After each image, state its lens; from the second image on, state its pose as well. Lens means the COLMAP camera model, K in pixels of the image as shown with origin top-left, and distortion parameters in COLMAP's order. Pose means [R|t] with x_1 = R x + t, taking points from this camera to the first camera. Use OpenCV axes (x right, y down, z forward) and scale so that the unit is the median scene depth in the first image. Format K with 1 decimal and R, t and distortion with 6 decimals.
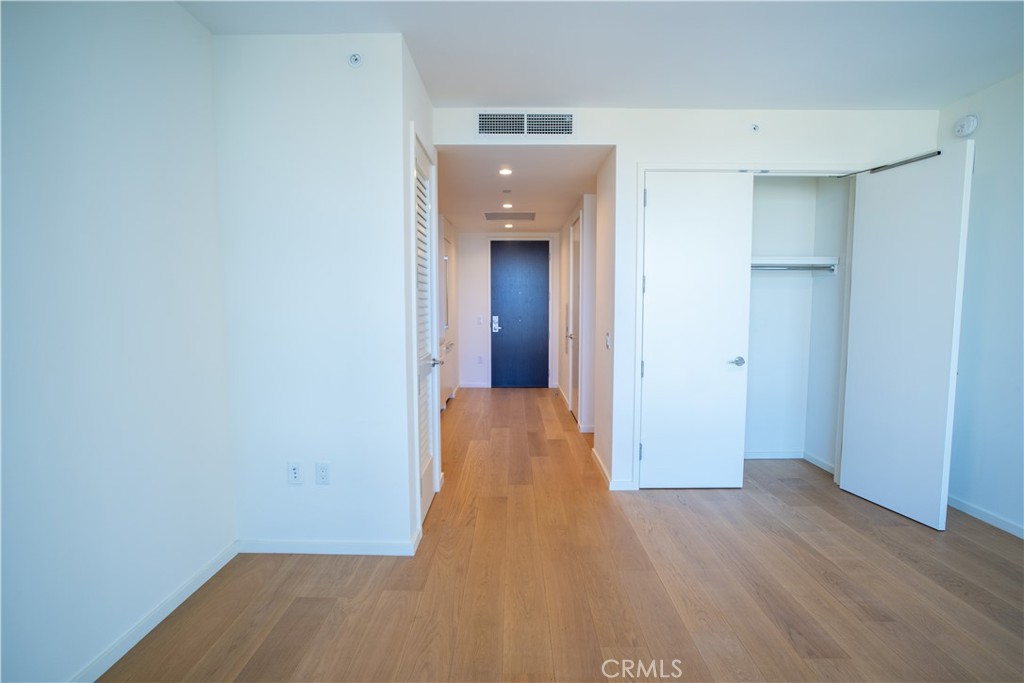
lens RADIAL K [[538.1, 0, 511.6], [0, 538.1, 344.5], [0, 0, 1]] dist [-0.017579, 0.002010]
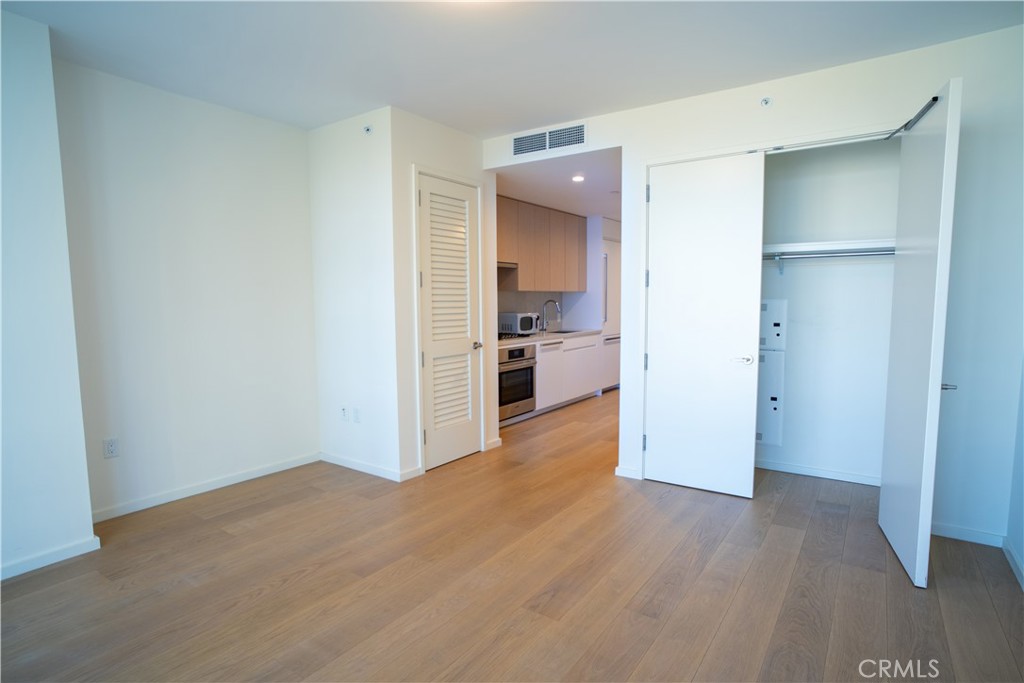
lens RADIAL K [[538.1, 0, 513.0], [0, 538.1, 342.5], [0, 0, 1]] dist [-0.017579, 0.002010]
pose [[0.826646, 0.040989, -0.561228, 0.623556], [-0.036794, 0.999146, 0.018777, -0.000511], [0.561519, 0.005128, 0.827448, 0.016295]]
